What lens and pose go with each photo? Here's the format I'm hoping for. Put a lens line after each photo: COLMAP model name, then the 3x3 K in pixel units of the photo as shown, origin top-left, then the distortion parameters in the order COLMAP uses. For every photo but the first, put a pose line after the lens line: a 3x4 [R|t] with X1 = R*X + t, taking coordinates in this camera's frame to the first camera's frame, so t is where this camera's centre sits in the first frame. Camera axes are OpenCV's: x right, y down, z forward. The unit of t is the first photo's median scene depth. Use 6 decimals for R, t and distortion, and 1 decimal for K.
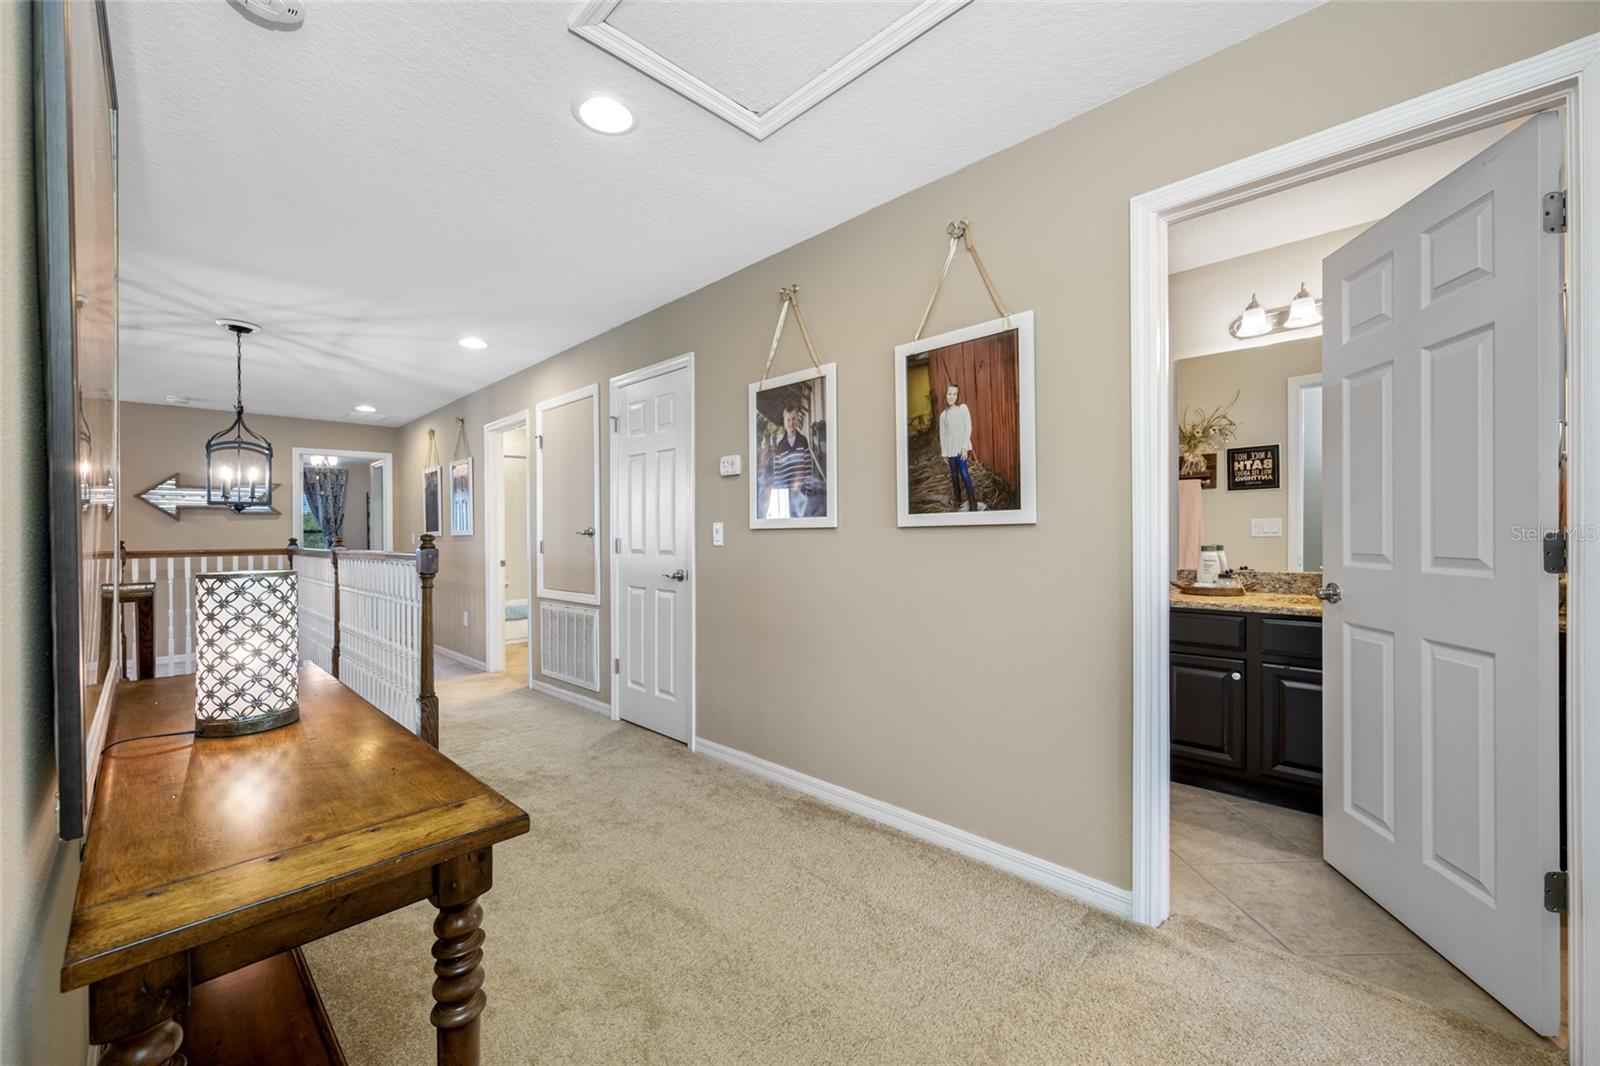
lens RADIAL K [[621.1, 0, 795.9], [0, 621.1, 542.1], [0, 0, 1]] dist [-0.035317, 0.000001]
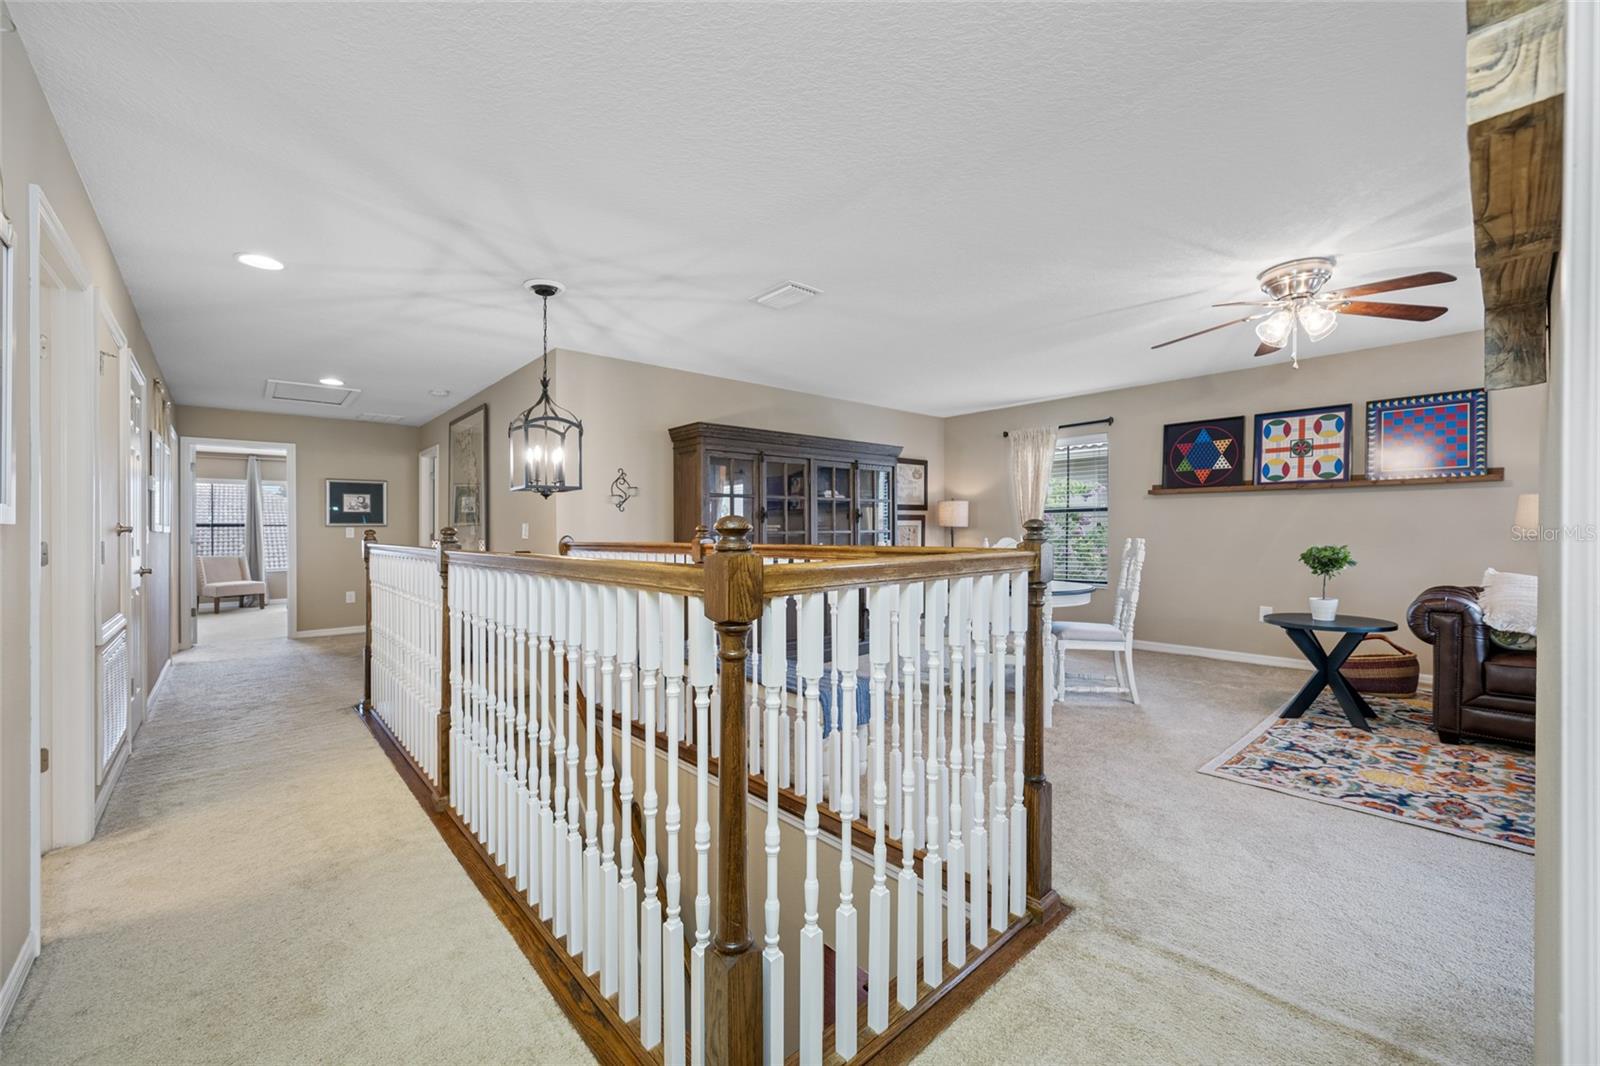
lens RADIAL K [[632.1, 0, 800.5], [0, 632.1, 528.2], [0, 0, 1]] dist [0.000109, -0.000019]
pose [[-0.997502, 0.015390, 0.068946, -1.698433], [0.016272, 0.999793, 0.012244, -0.013359], [-0.068744, 0.013335, -0.997545, 2.390624]]
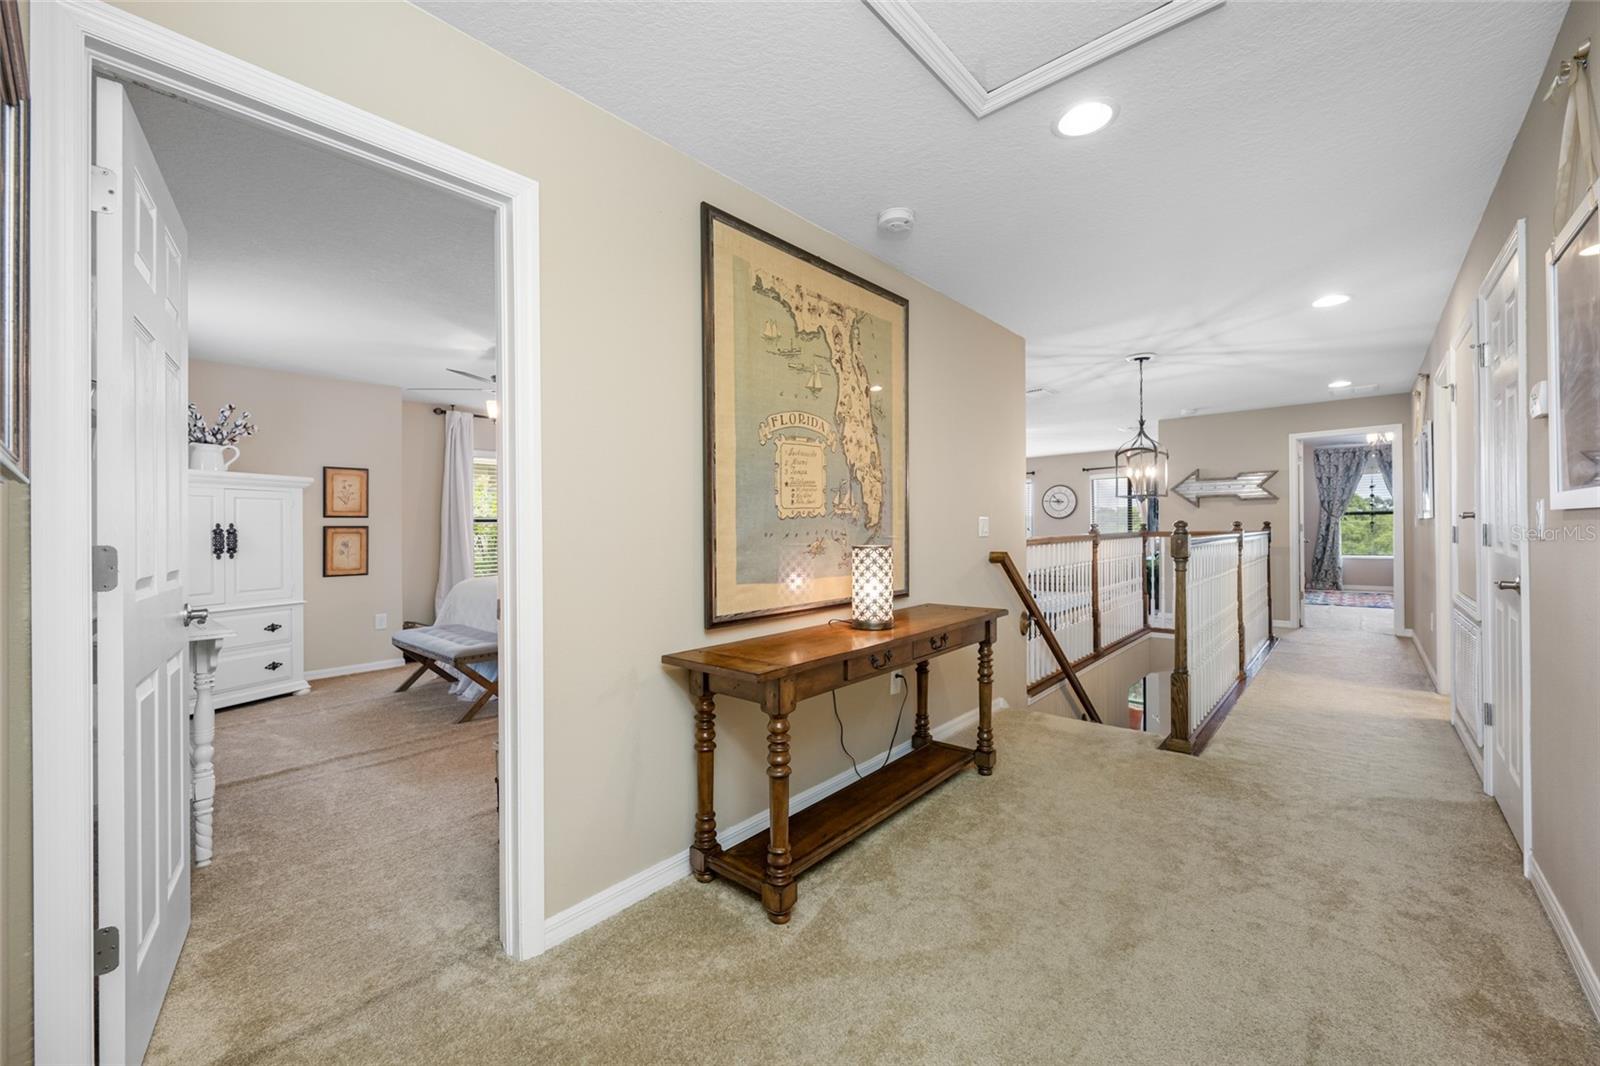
lens RADIAL K [[634.3, 0, 825.5], [0, 634.3, 520.9], [0, 0, 1]] dist [0.001595, -0.000105]
pose [[0.057799, -0.004791, -0.998317, 0.471919], [0.000311, 0.999989, -0.004781, -0.007983], [0.998328, -0.000034, 0.057800, 0.317525]]
